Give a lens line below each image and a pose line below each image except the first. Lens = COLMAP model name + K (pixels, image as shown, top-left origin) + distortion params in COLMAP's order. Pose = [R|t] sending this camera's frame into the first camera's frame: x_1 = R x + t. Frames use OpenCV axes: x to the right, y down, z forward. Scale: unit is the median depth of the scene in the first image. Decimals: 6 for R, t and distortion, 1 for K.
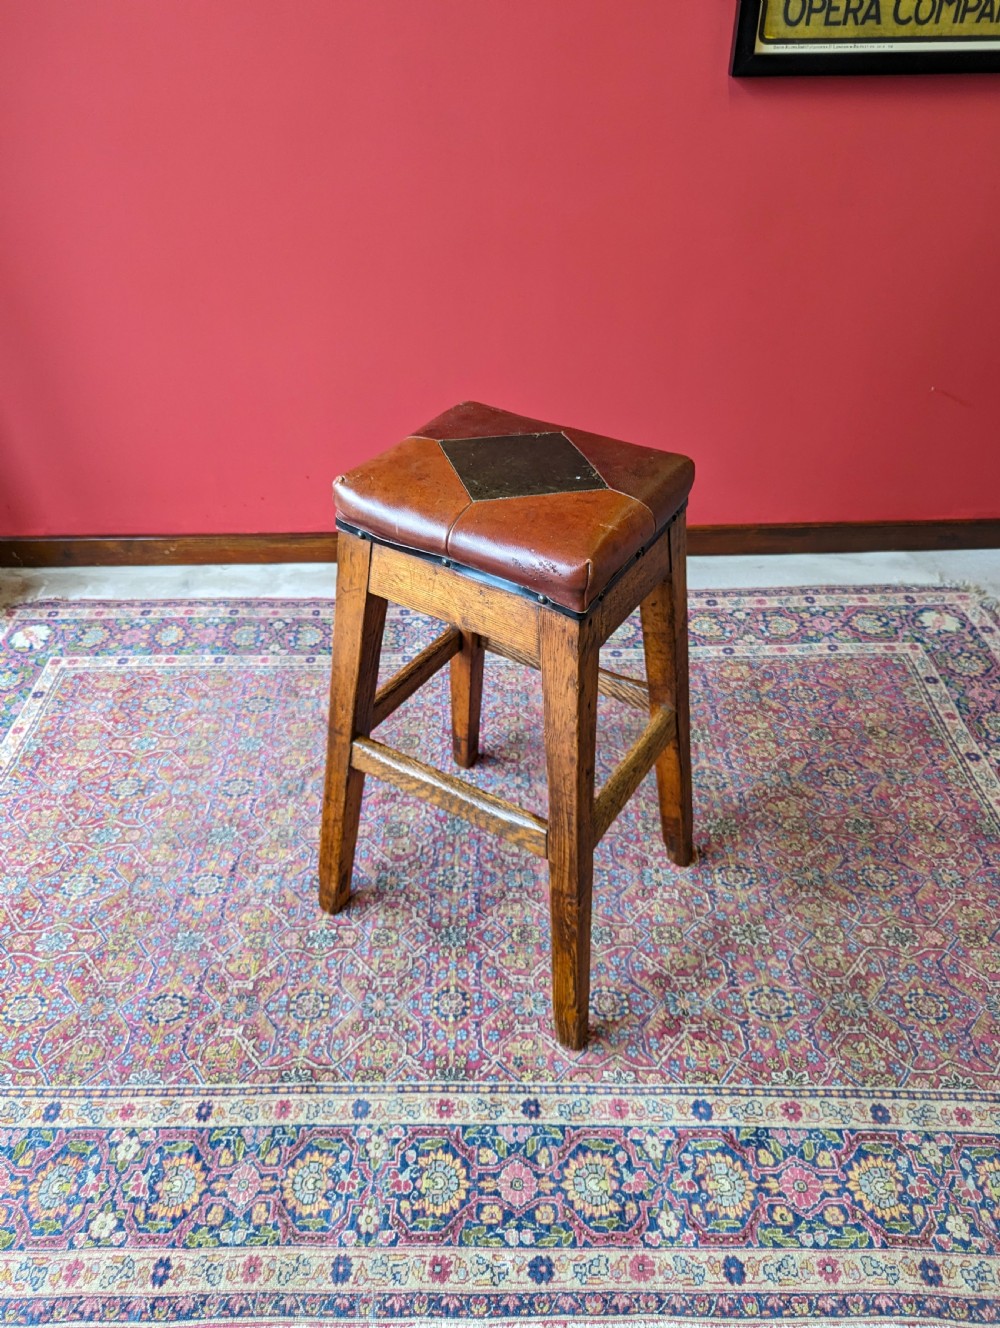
lens RADIAL K [[975.2, 0, 493.2], [0, 975.2, 671.5], [0, 0, 1]] dist [0.047714, -0.044815]
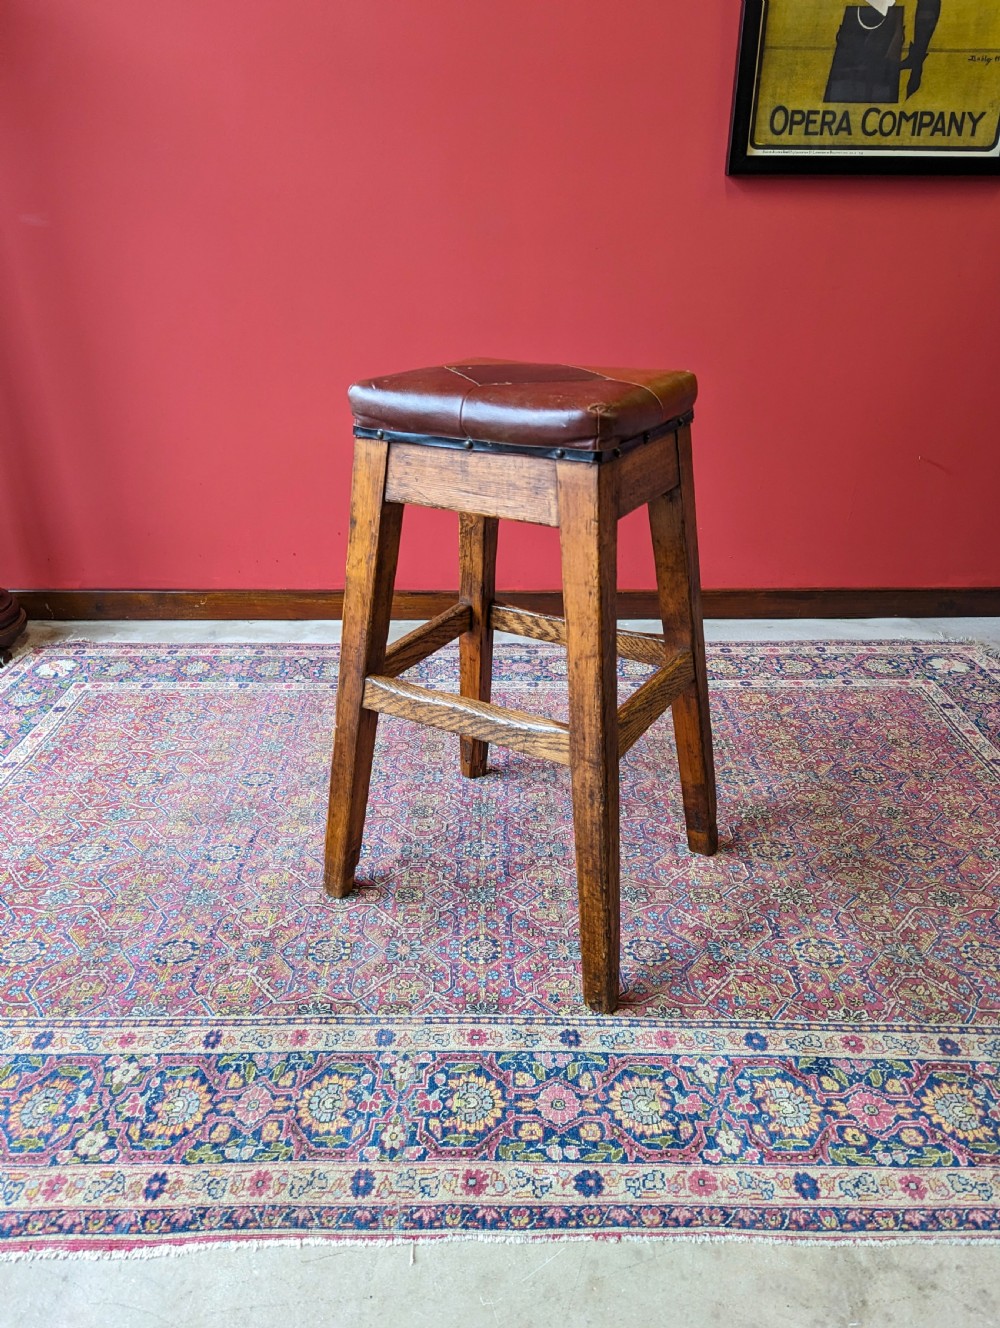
lens RADIAL K [[975.2, 0, 502.7], [0, 975.2, 656.4], [0, 0, 1]] dist [0.047714, -0.044815]
pose [[0.999683, 0.019209, 0.016295, -0.046243], [-0.014255, 0.964760, -0.262746, 0.339597], [-0.020768, 0.262430, 0.964728, 0.022647]]
